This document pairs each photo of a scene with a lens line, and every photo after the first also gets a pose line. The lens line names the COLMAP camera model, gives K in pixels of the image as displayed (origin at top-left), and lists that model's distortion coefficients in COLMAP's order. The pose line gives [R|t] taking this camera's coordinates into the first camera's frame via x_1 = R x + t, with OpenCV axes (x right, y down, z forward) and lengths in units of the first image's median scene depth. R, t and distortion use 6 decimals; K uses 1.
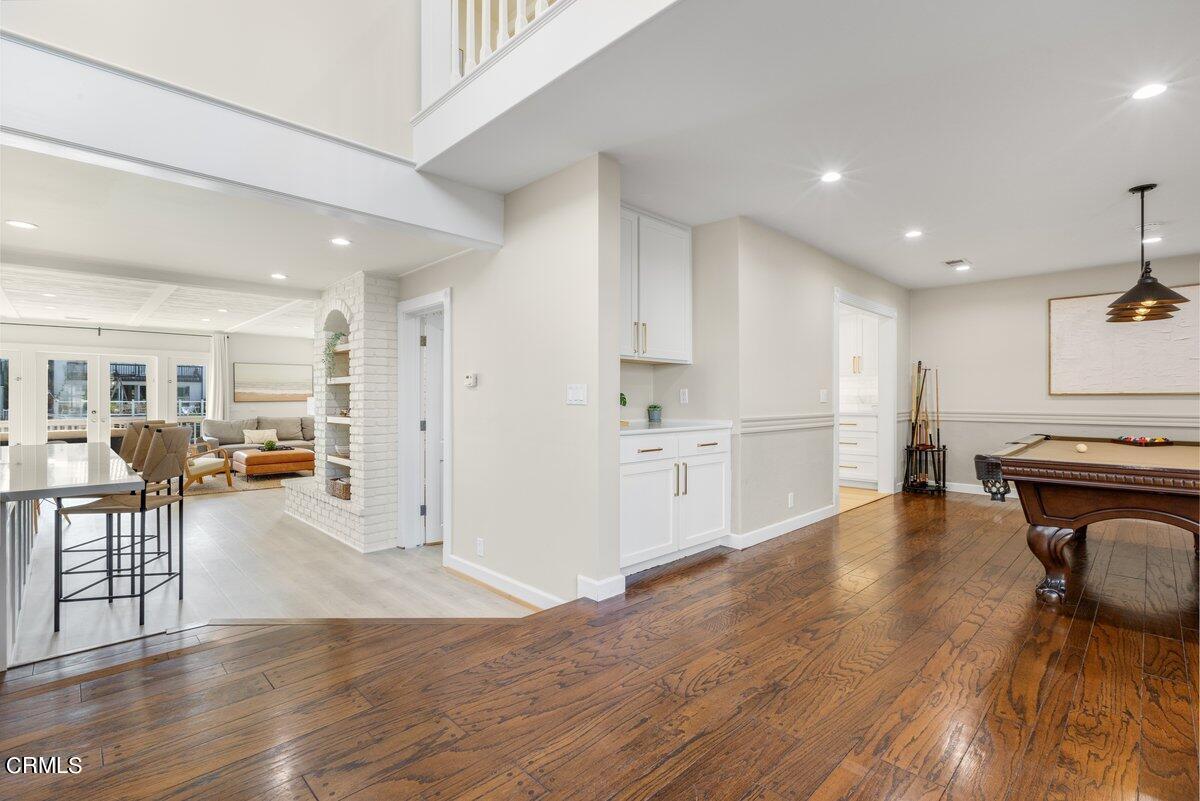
lens RADIAL K [[550.7, 0, 603.6], [0, 550.7, 404.6], [0, 0, 1]] dist [-0.010254, 0.001079]
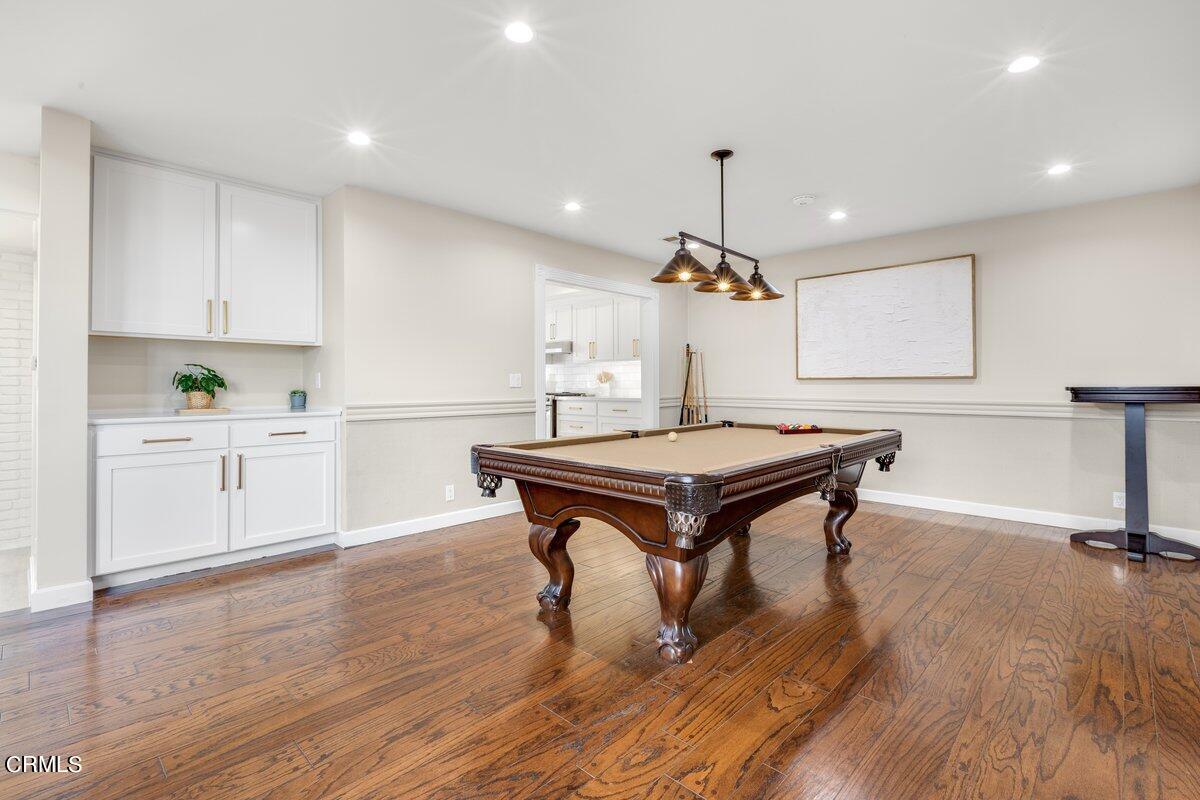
lens RADIAL K [[550.7, 0, 610.1], [0, 550.7, 389.0], [0, 0, 1]] dist [-0.010254, 0.001079]
pose [[0.999450, -0.001465, 0.033143, 0.684093], [0.001549, 0.999996, -0.002509, 0.001597], [-0.033139, 0.002559, 0.999447, 0.070867]]
